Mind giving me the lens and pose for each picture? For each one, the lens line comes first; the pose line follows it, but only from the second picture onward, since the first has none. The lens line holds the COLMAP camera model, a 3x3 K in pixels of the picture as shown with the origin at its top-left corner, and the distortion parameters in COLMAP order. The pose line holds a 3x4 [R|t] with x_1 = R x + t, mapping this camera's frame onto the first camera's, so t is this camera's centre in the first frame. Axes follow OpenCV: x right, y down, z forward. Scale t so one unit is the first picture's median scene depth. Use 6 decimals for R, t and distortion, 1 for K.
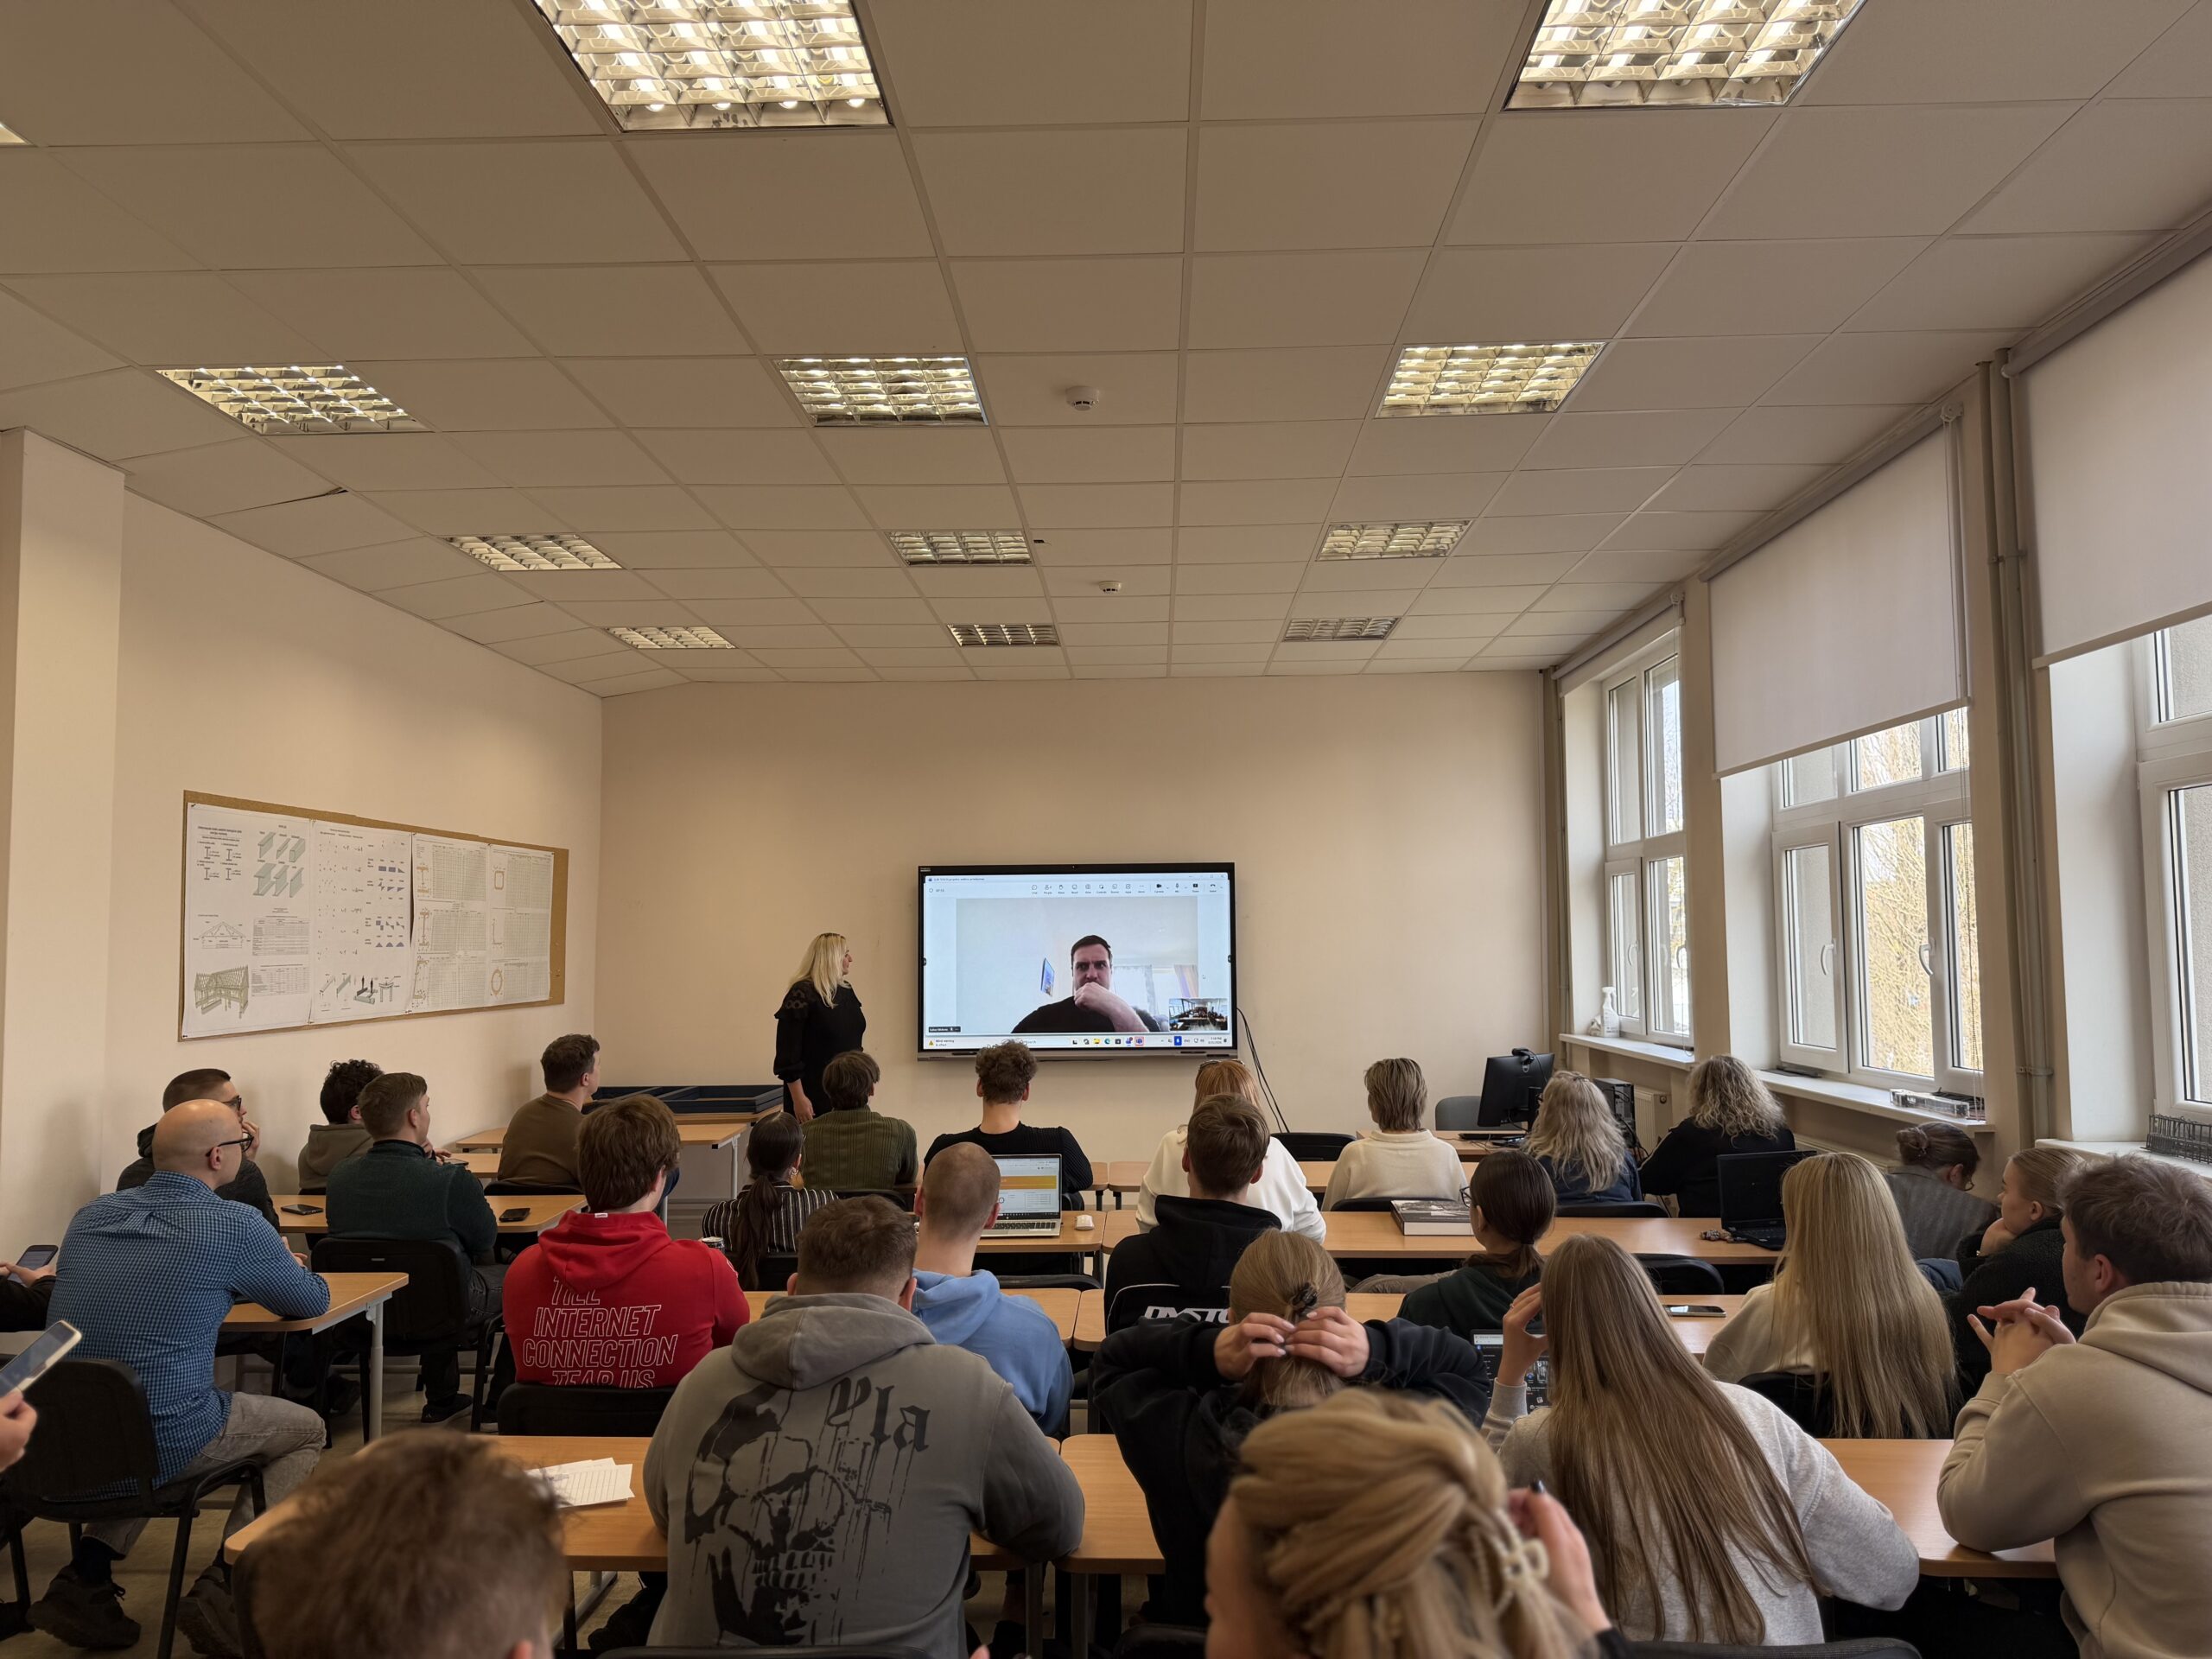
lens RADIAL K [[1641.6, 0, 1100.8], [0, 1641.6, 828.5], [0, 0, 1]] dist [0.066191, -0.004057]
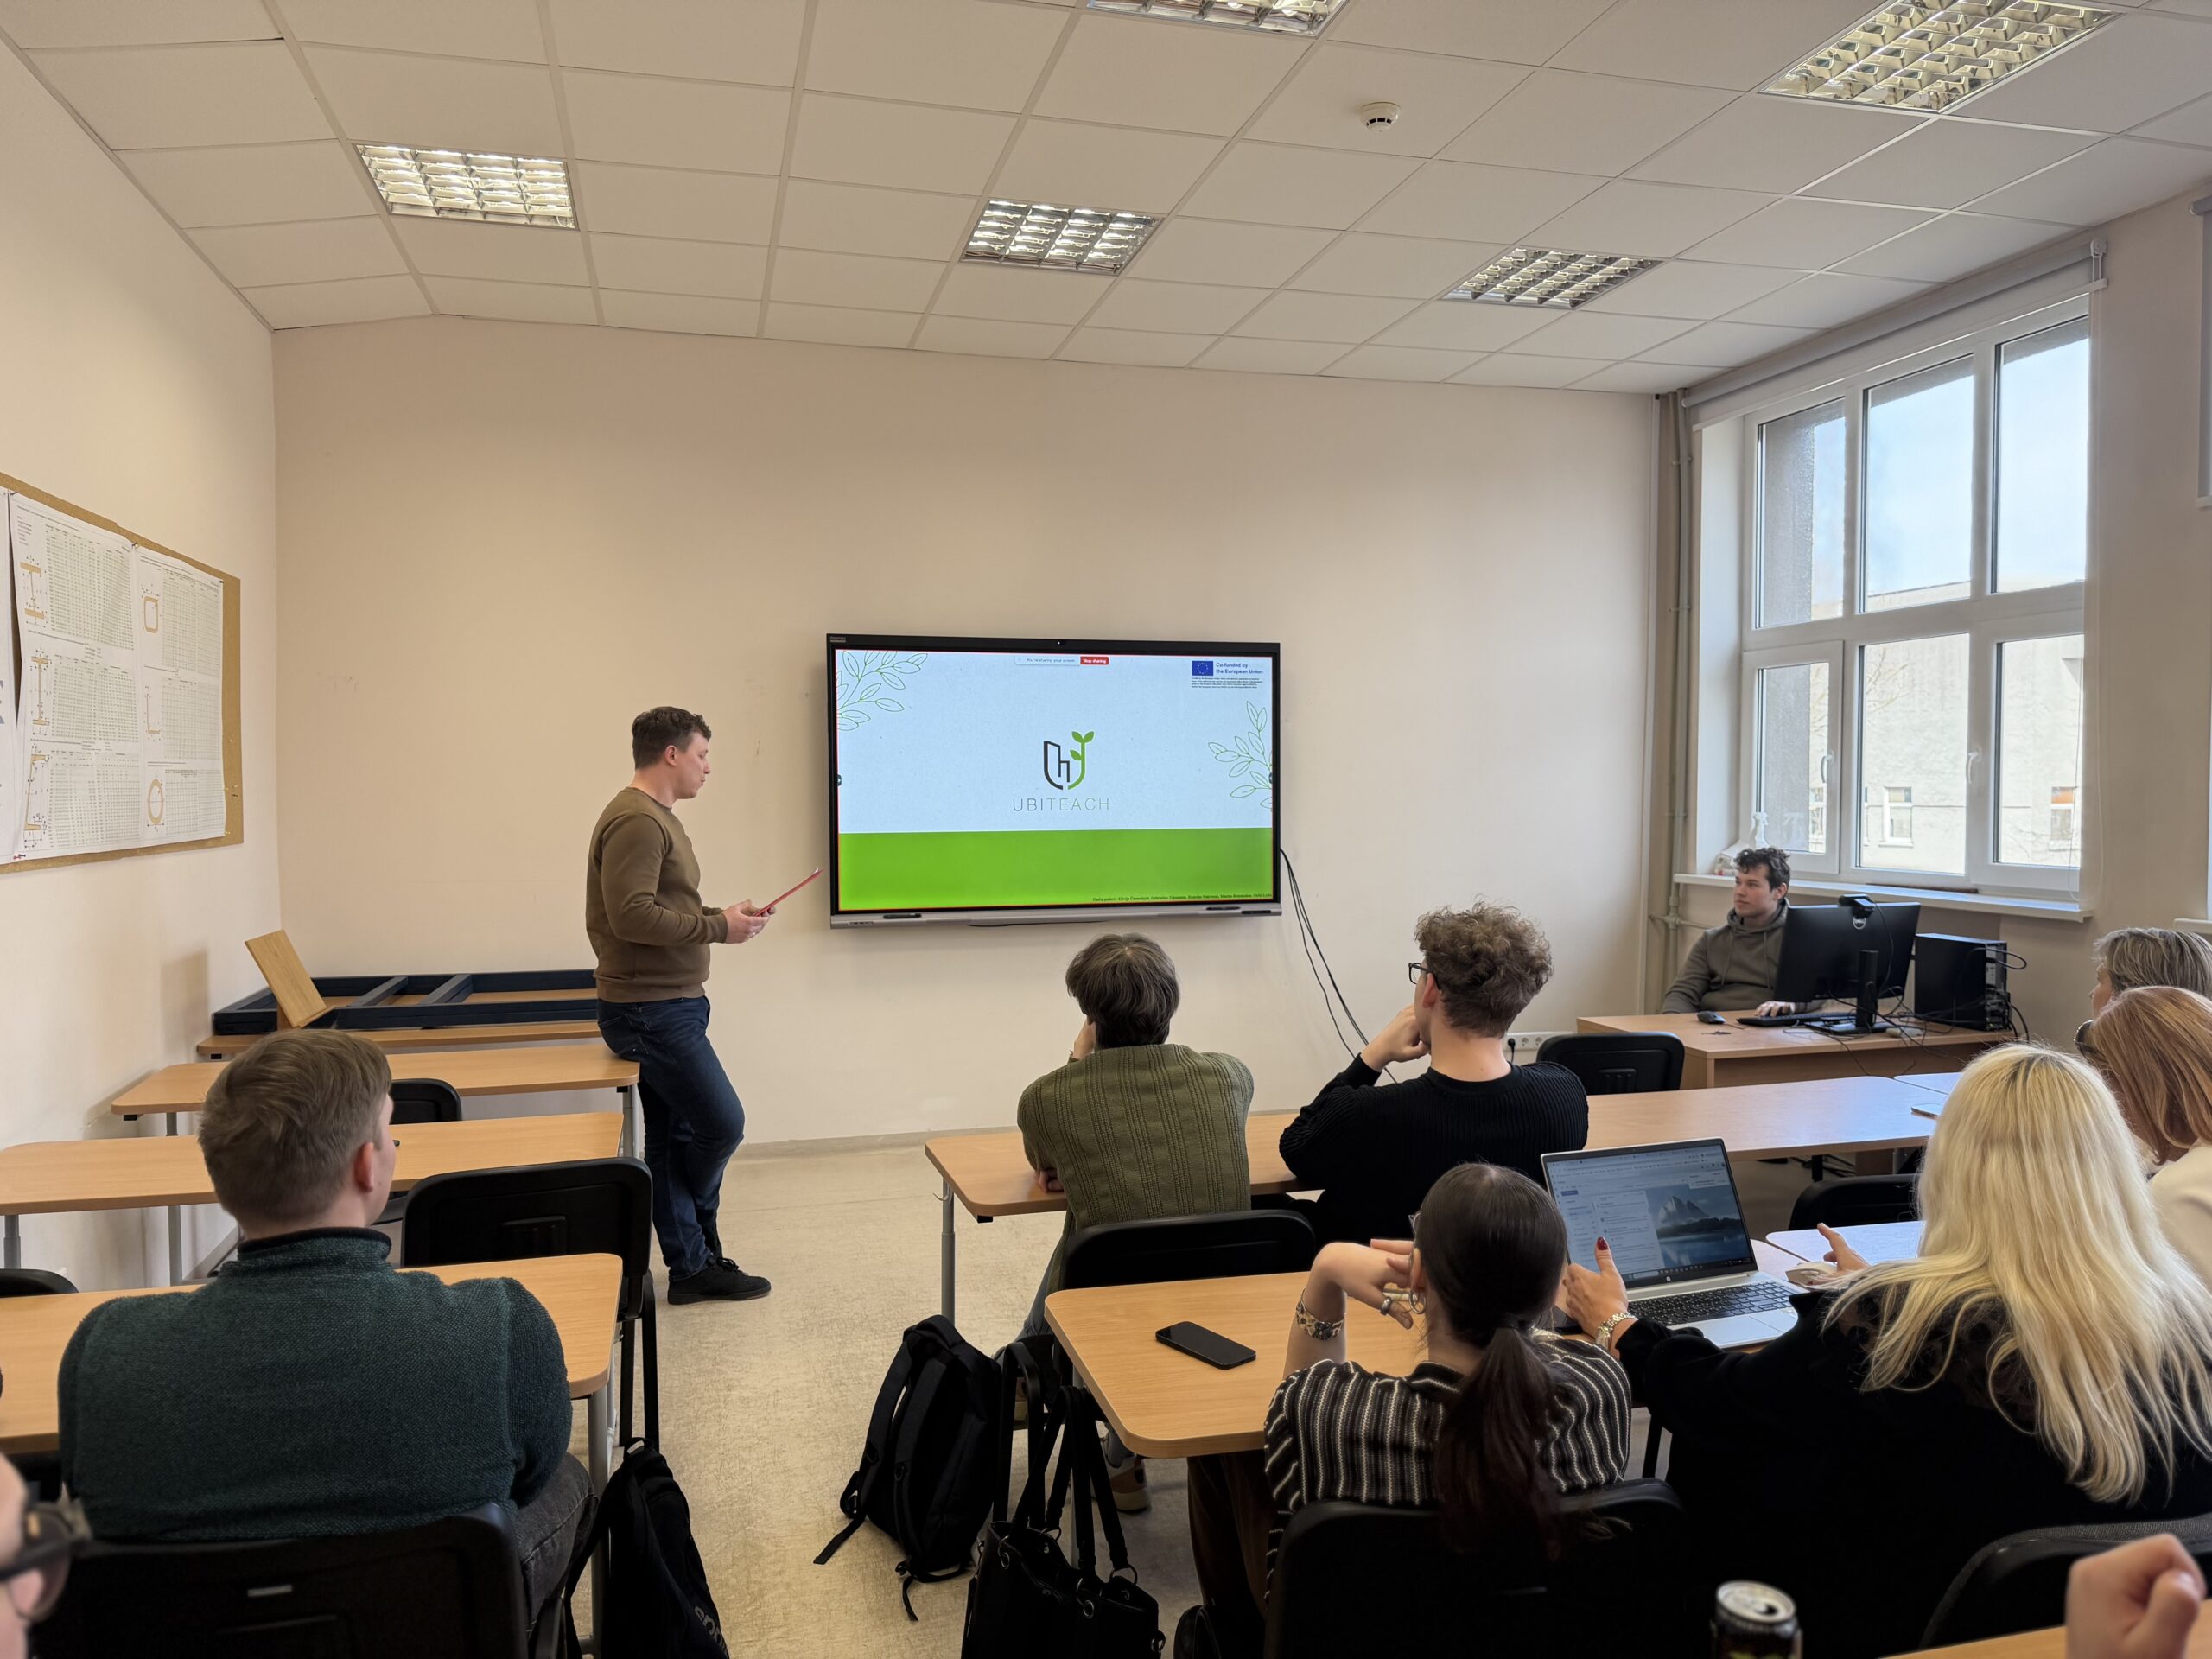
lens RADIAL K [[1641.6, 0, 1108.1], [0, 1641.6, 824.5], [0, 0, 1]] dist [0.066191, -0.004057]
pose [[0.954815, -0.002724, 0.297189, -0.213136], [-0.024870, 0.995718, 0.089030, 0.039967], [-0.296159, -0.092398, 0.950659, 0.357243]]
